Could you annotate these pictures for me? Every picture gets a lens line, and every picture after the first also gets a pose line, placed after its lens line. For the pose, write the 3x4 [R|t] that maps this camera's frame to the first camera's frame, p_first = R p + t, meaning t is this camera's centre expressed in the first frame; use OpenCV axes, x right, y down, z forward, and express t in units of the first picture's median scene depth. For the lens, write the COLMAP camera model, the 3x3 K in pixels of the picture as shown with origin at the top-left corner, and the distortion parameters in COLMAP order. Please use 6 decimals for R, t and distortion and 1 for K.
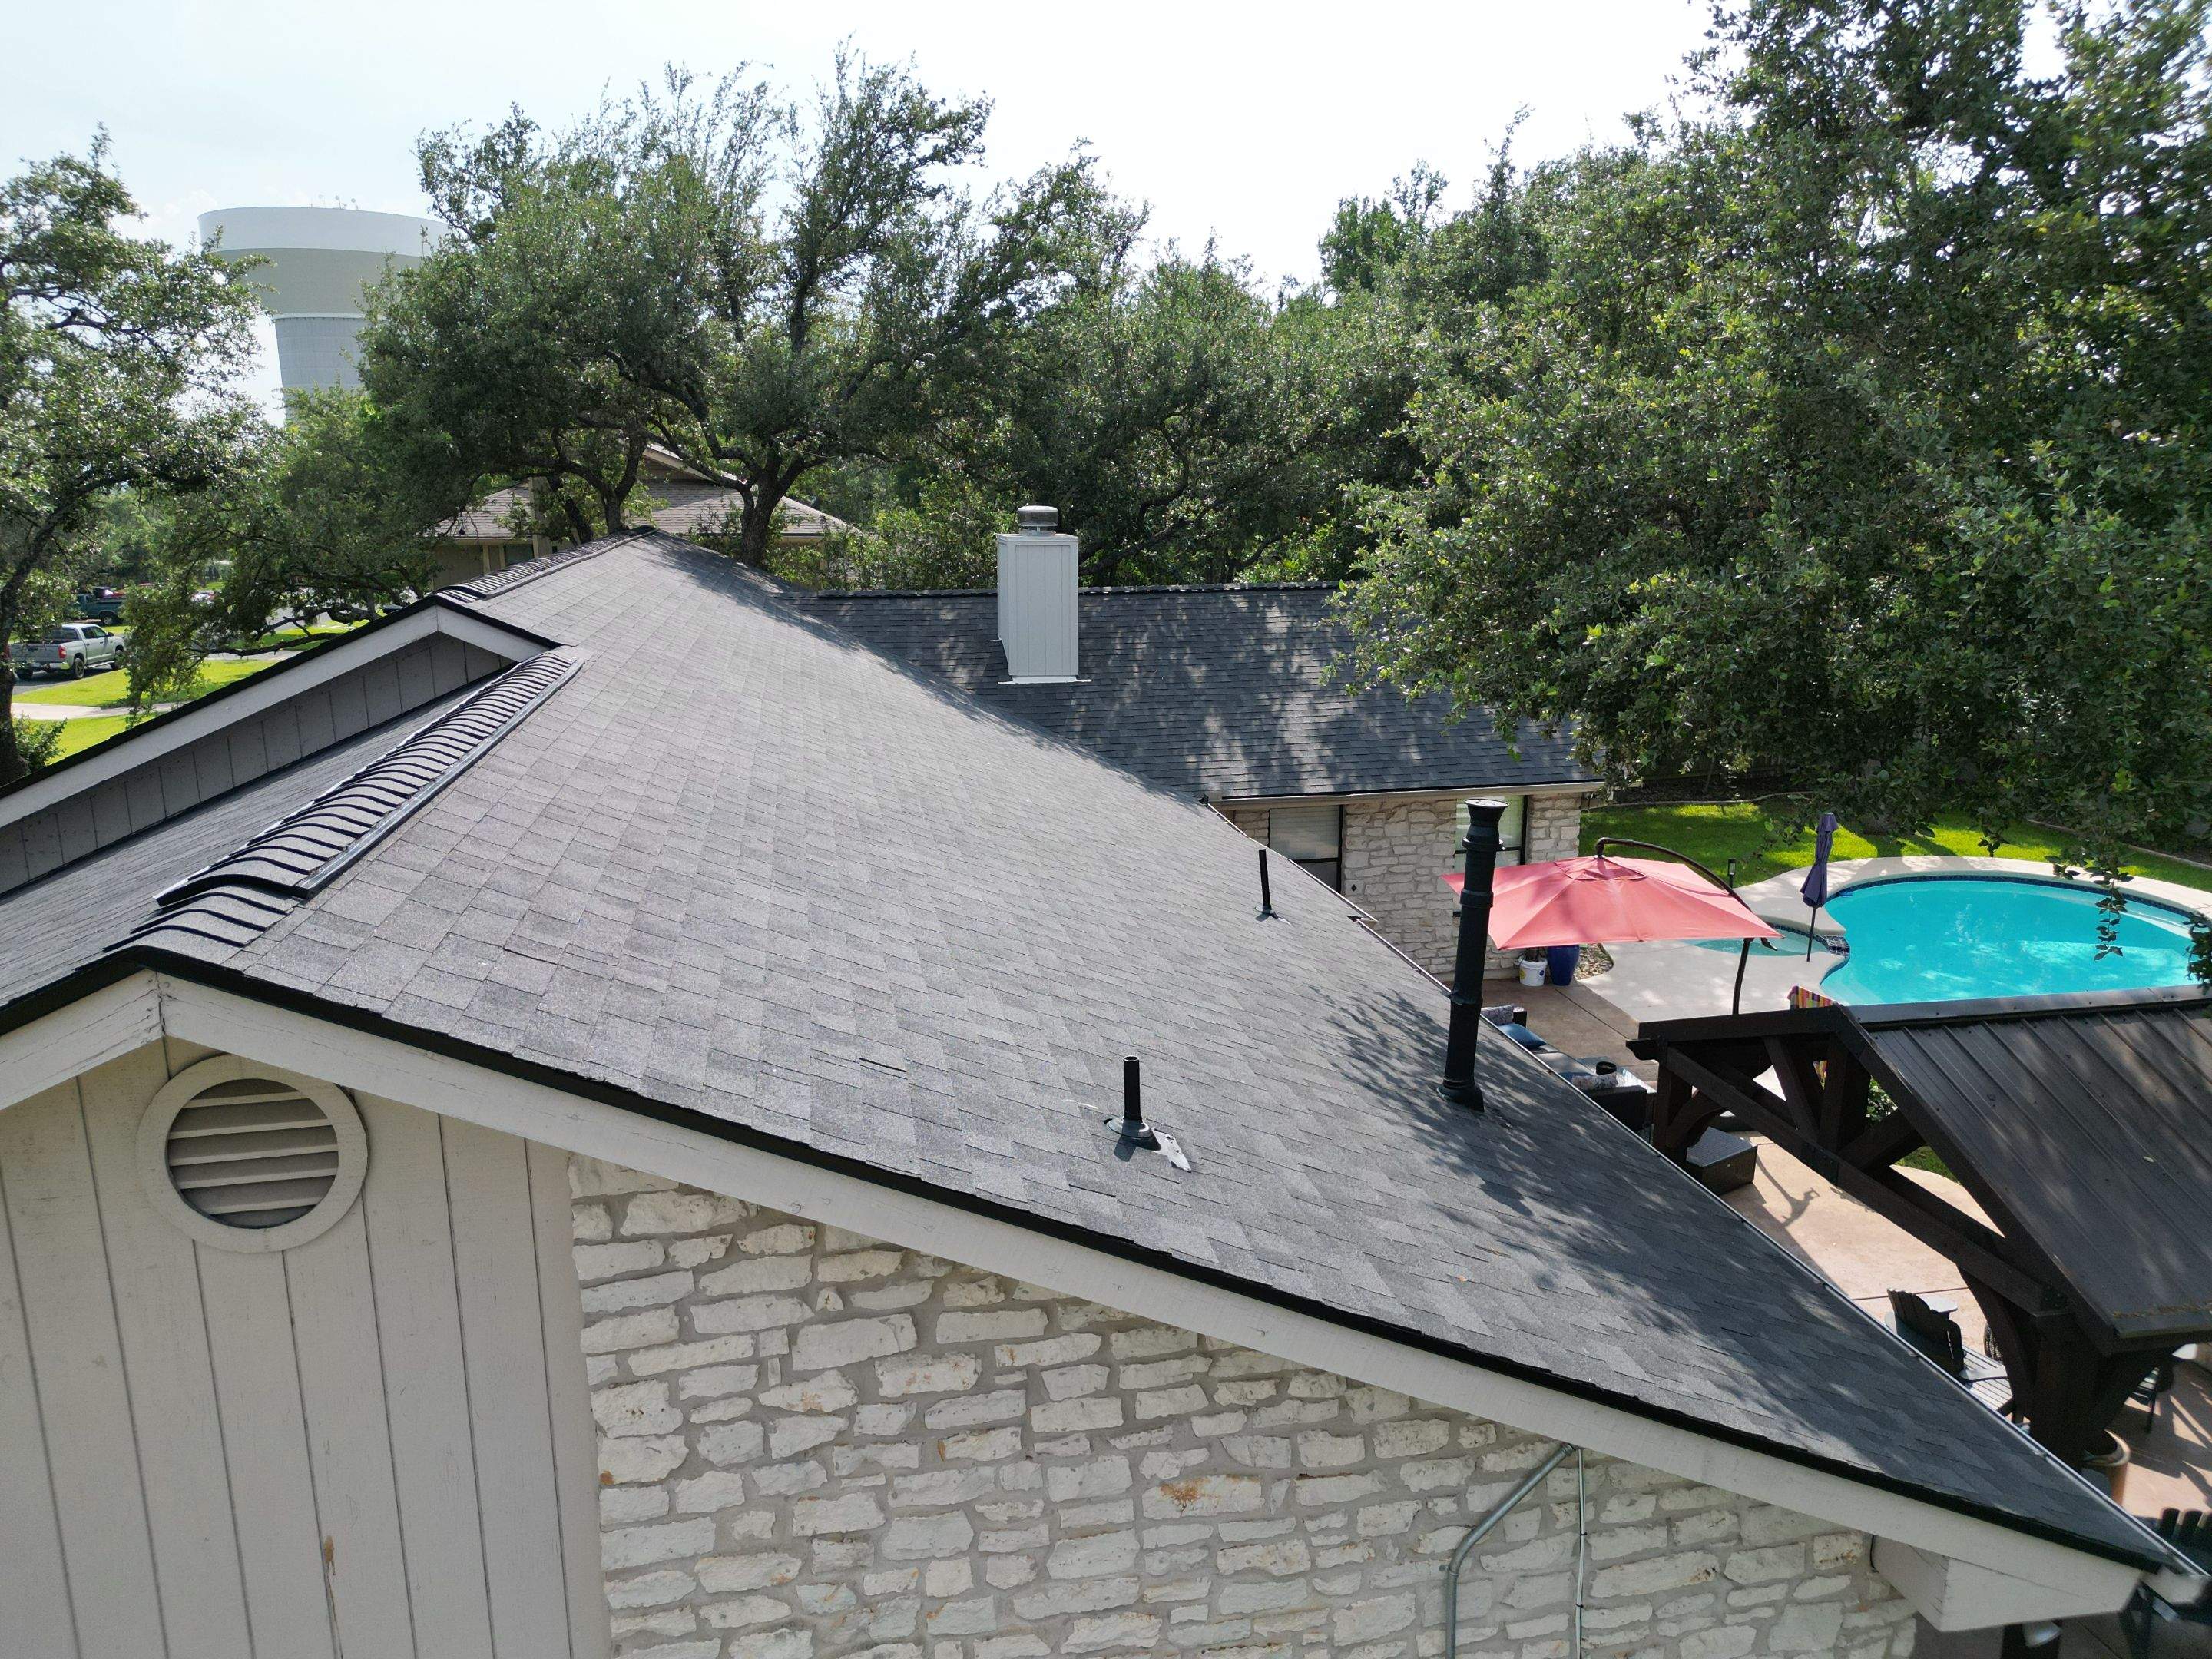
lens RADIAL K [[1553.3, 0, 1099.1], [0, 1553.3, 833.0], [0, 0, 1]] dist [0.058992, -0.050653]
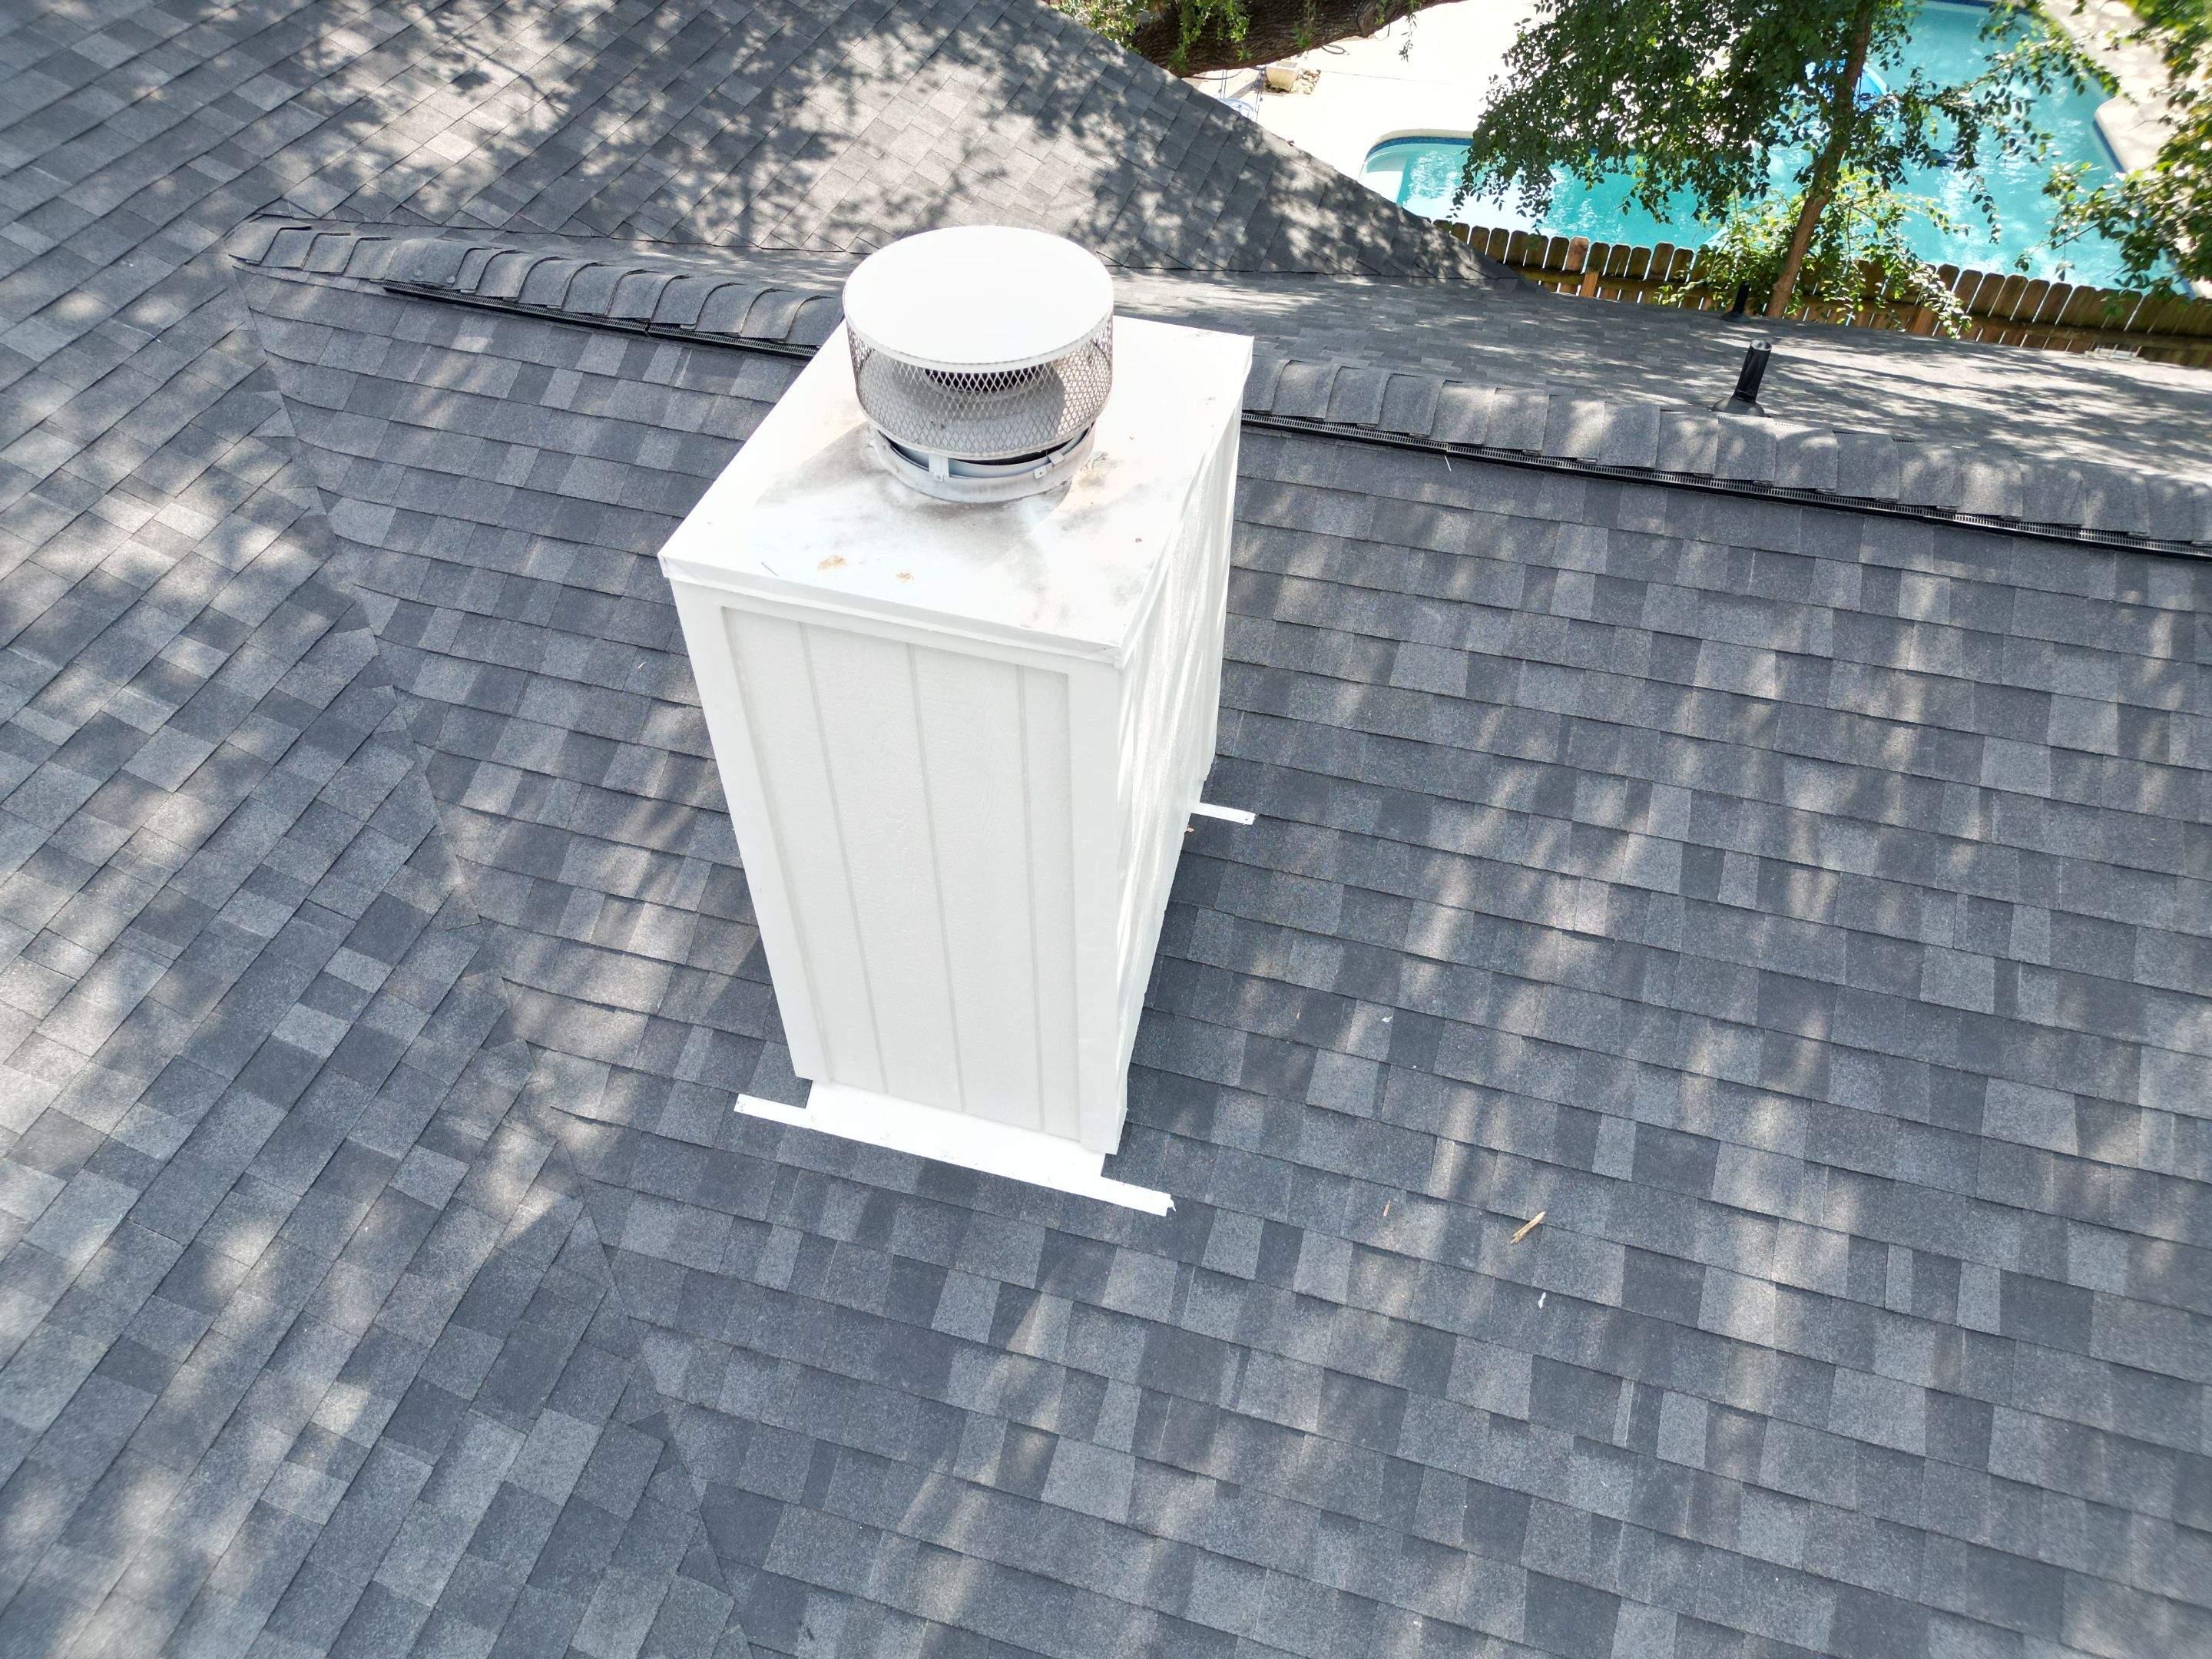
lens RADIAL K [[1553.3, 0, 1107.0], [0, 1553.3, 829.3], [0, 0, 1]] dist [0.058992, -0.050653]
pose [[0.894708, 0.323499, -0.307970, 0.076915], [-0.096497, 0.813226, 0.573891, -0.582653], [0.436103, -0.483747, 0.758817, 1.997225]]
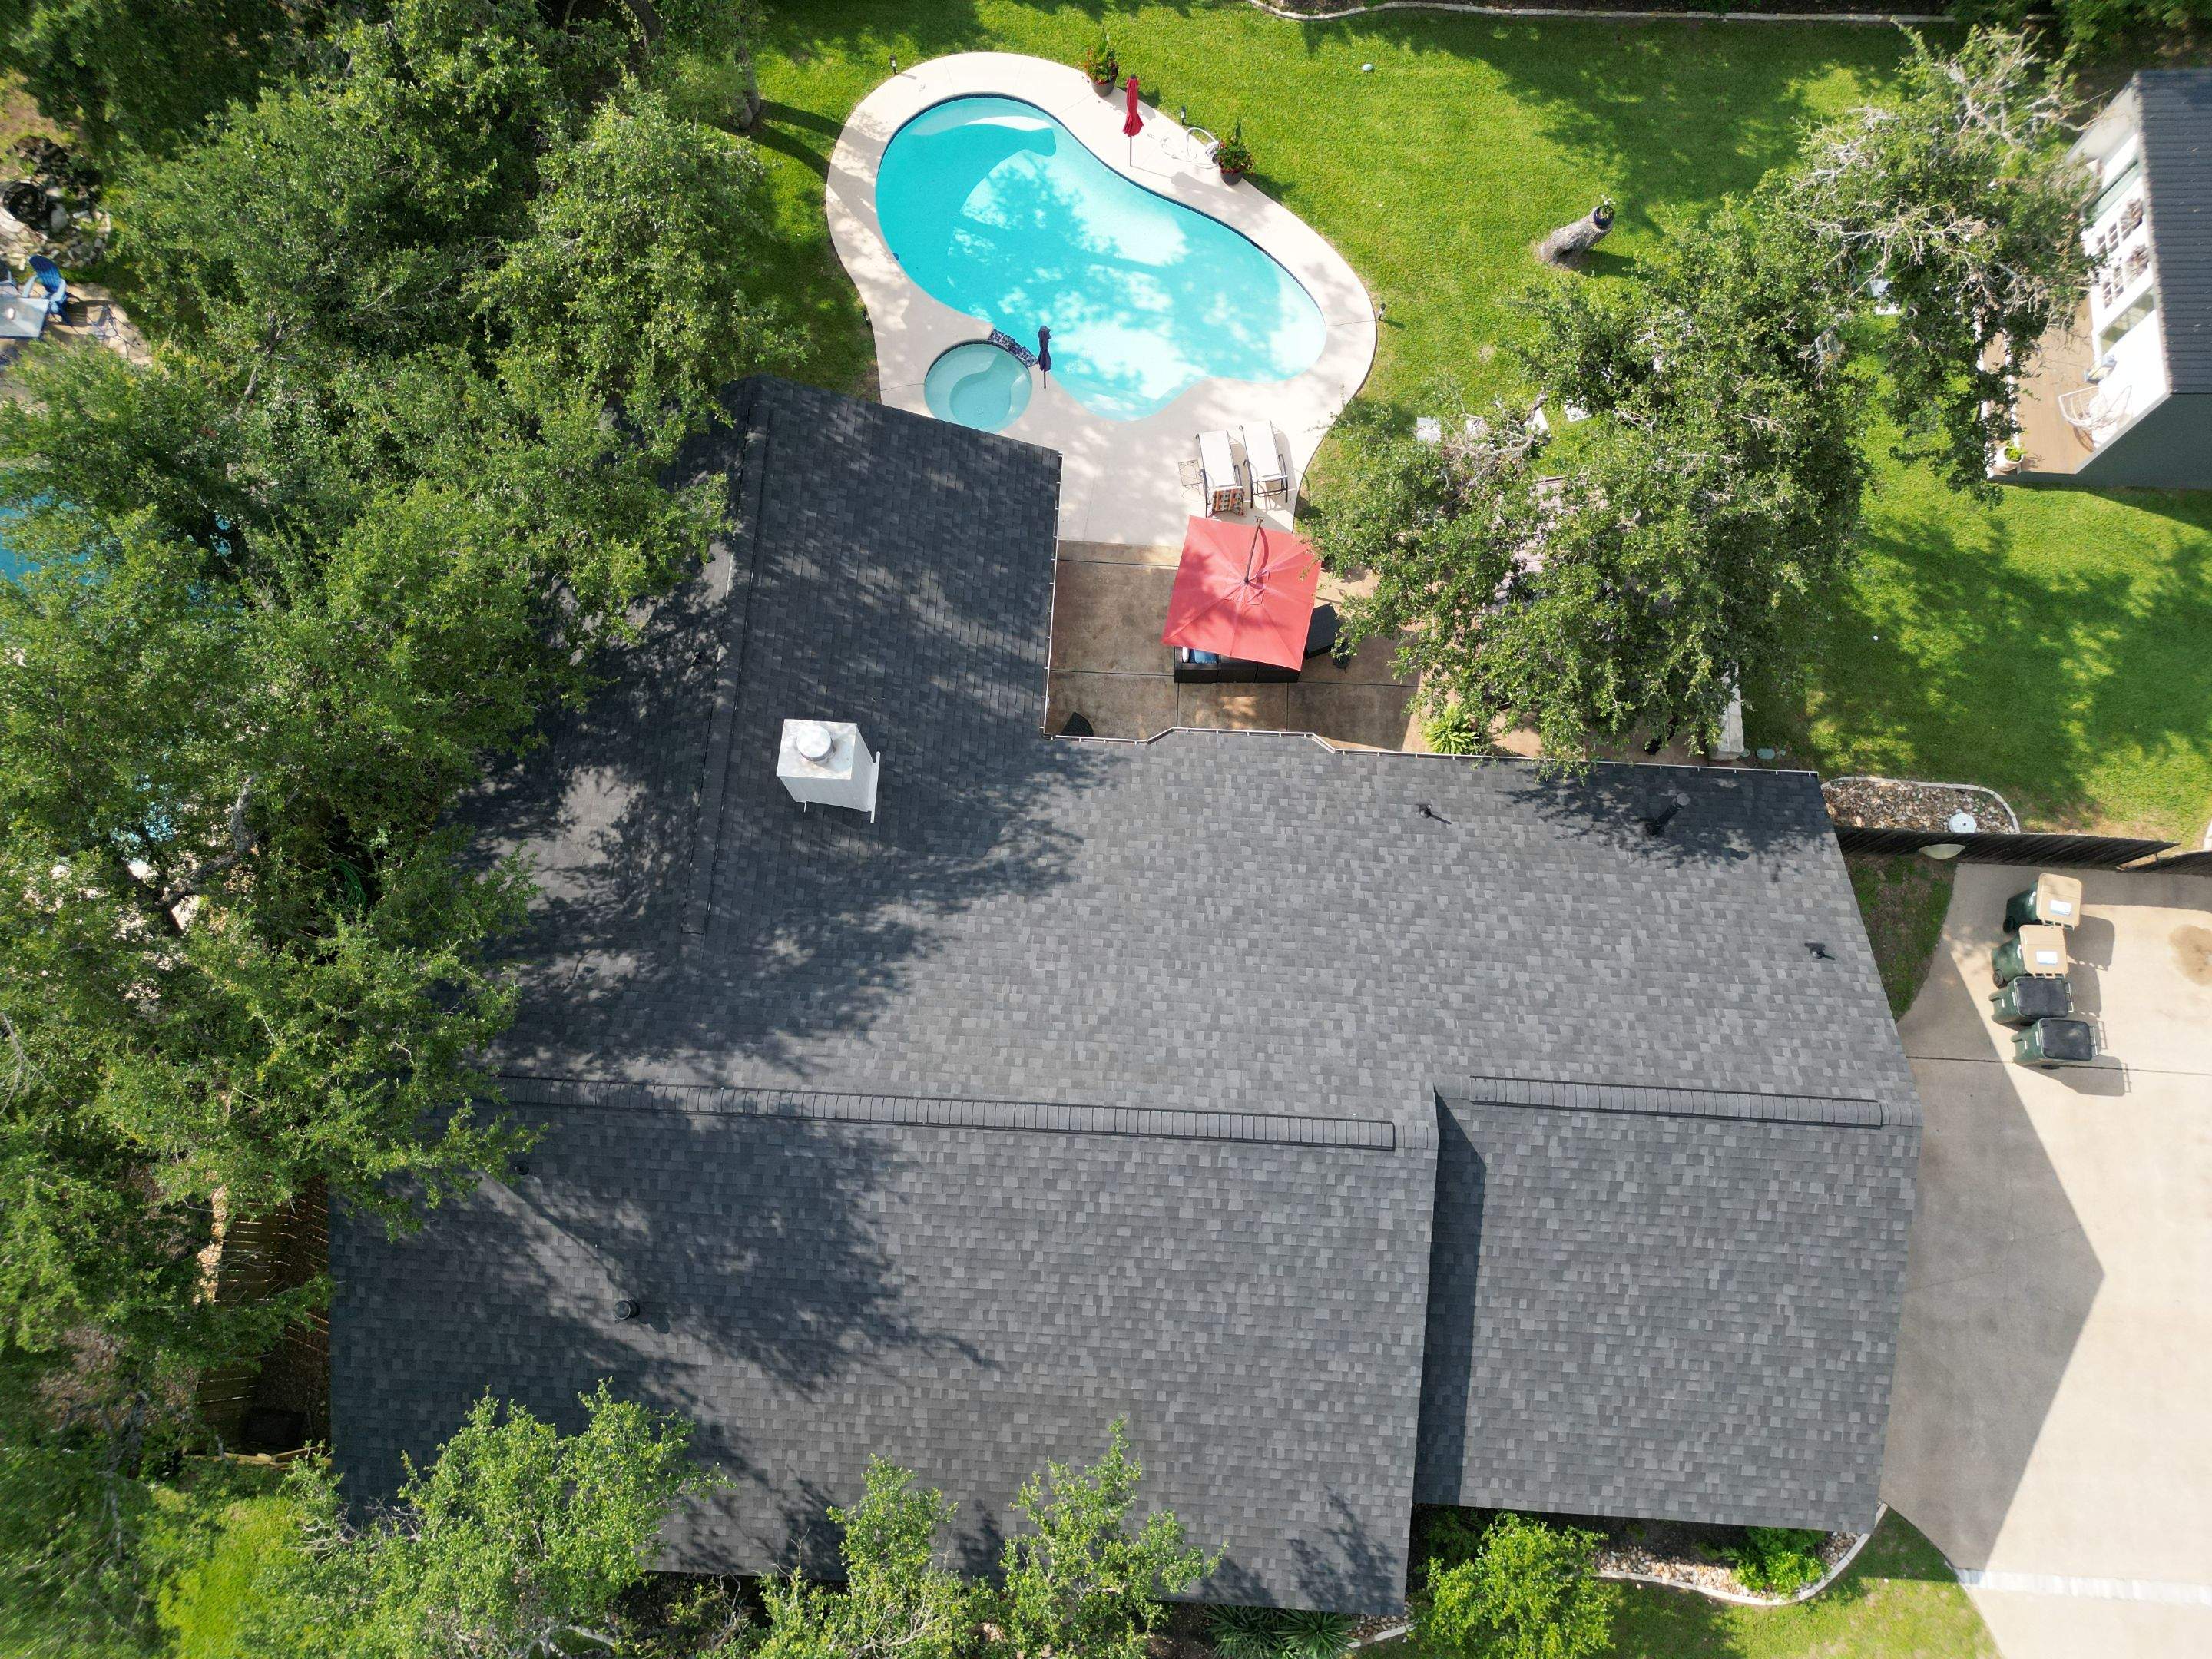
lens RADIAL K [[1553.3, 0, 1101.2], [0, 1553.3, 826.3], [0, 0, 1]] dist [0.058992, -0.050653]
pose [[0.242473, -0.932804, 0.266615, -0.829905], [0.221387, 0.320766, 0.920922, -2.808715], [-0.944561, -0.164274, 0.284288, 1.038344]]
